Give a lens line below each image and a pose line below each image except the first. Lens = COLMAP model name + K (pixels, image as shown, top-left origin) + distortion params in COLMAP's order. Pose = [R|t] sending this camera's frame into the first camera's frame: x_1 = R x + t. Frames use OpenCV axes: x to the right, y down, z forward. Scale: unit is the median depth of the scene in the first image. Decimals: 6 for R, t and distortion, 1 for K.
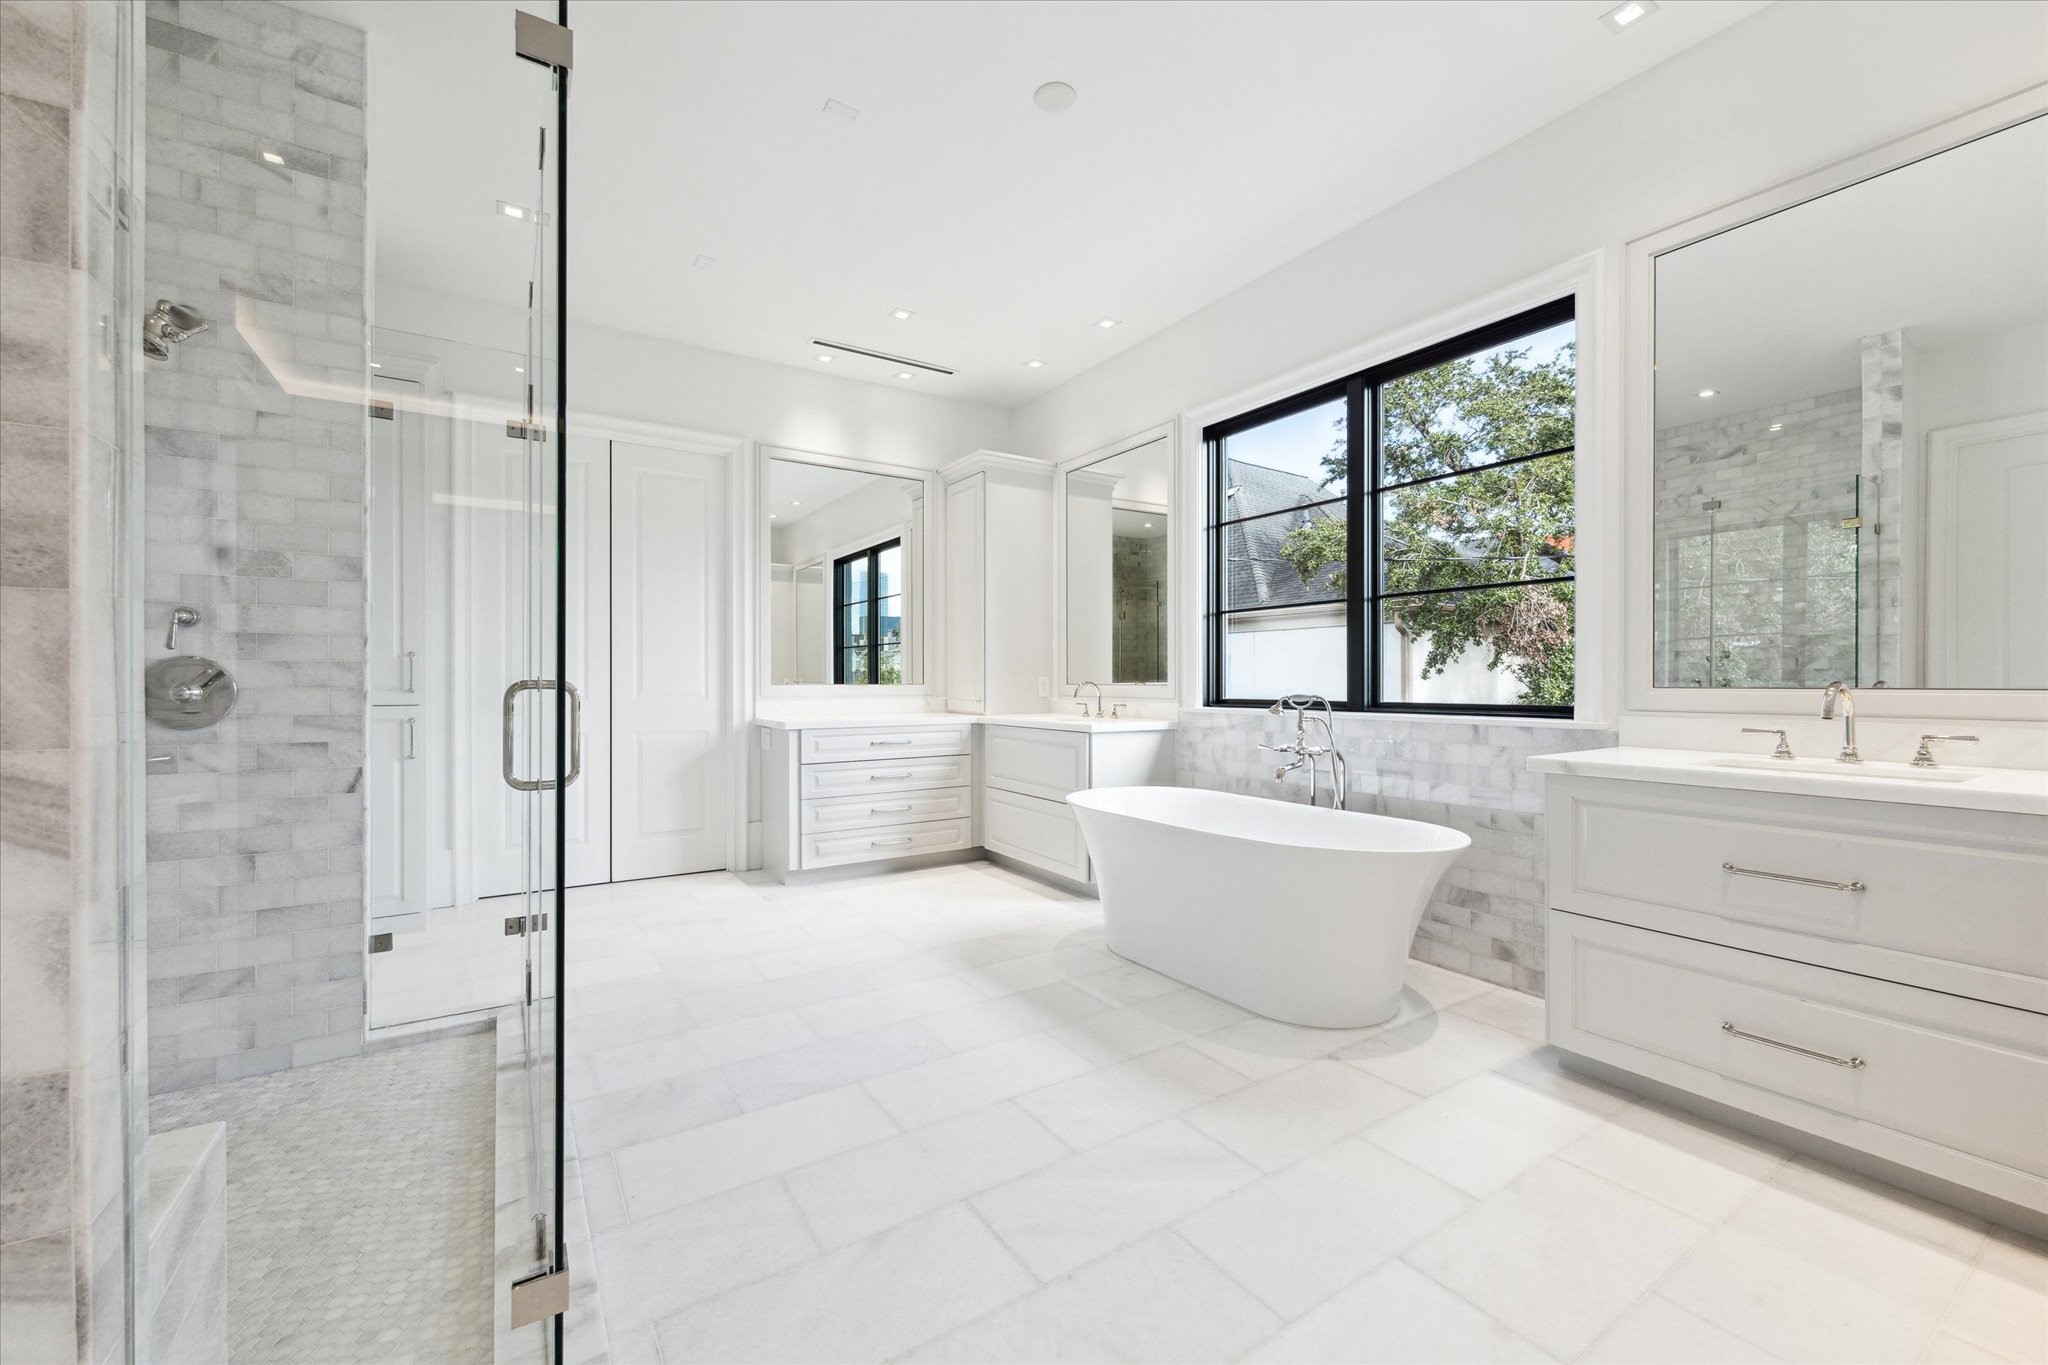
lens RADIAL K [[905.0, 0, 1027.0], [0, 905.0, 678.3], [0, 0, 1]] dist [-0.001006, -0.000082]
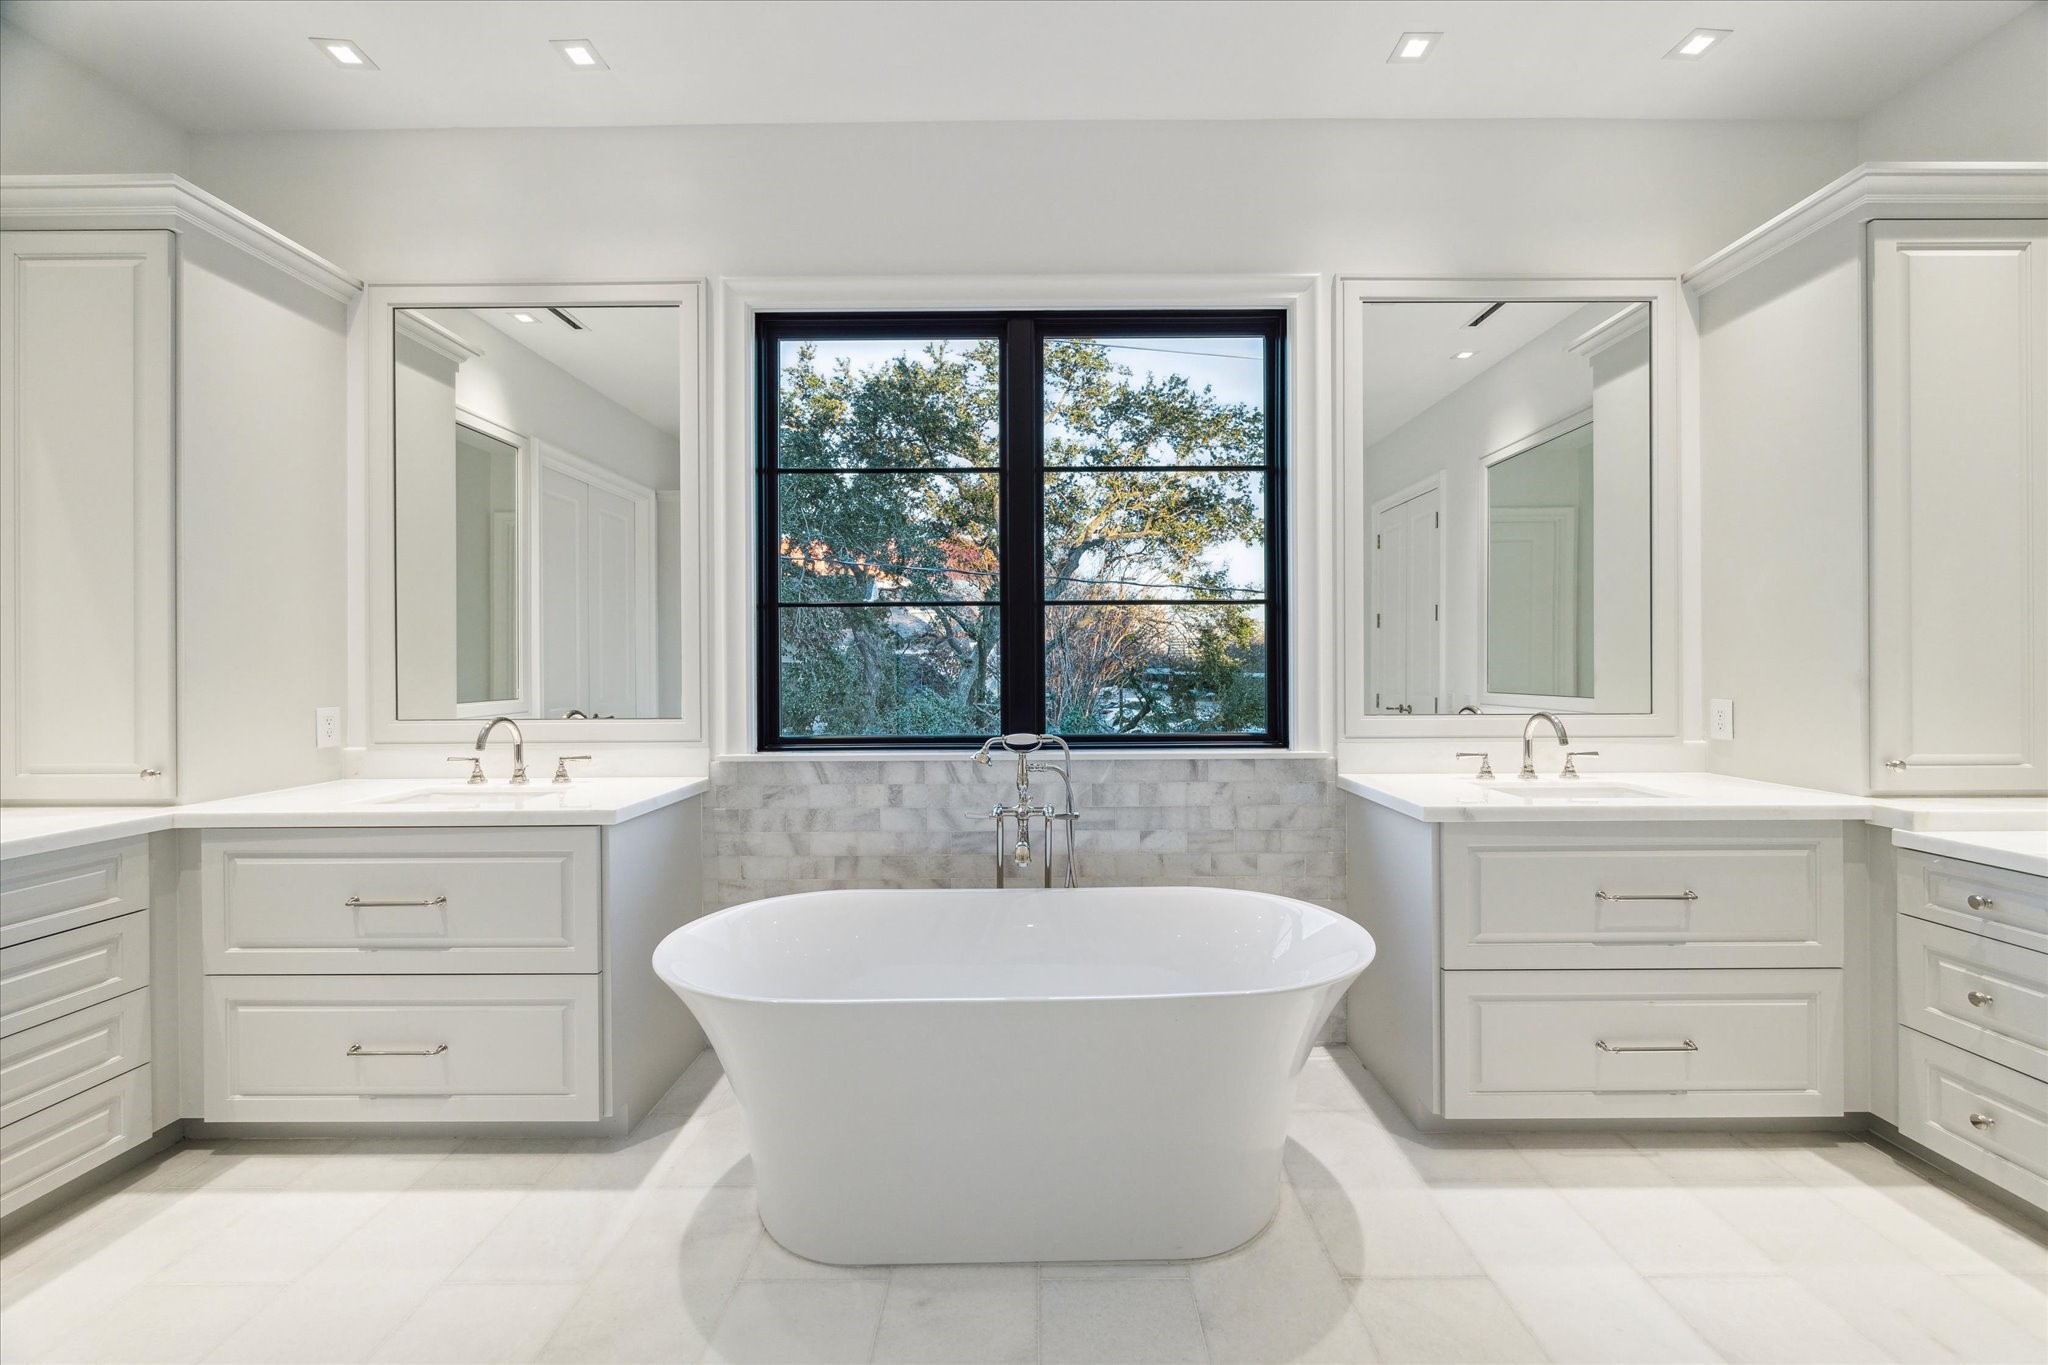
lens RADIAL K [[816.1, 0, 1027.3], [0, 816.1, 658.8], [0, 0, 1]] dist [-0.002447, -0.000016]
pose [[0.516296, 0.002045, 0.856408, -0.234573], [-0.002144, 0.999997, -0.001096, -0.039615], [-0.856408, -0.001270, 0.516299, 0.643108]]
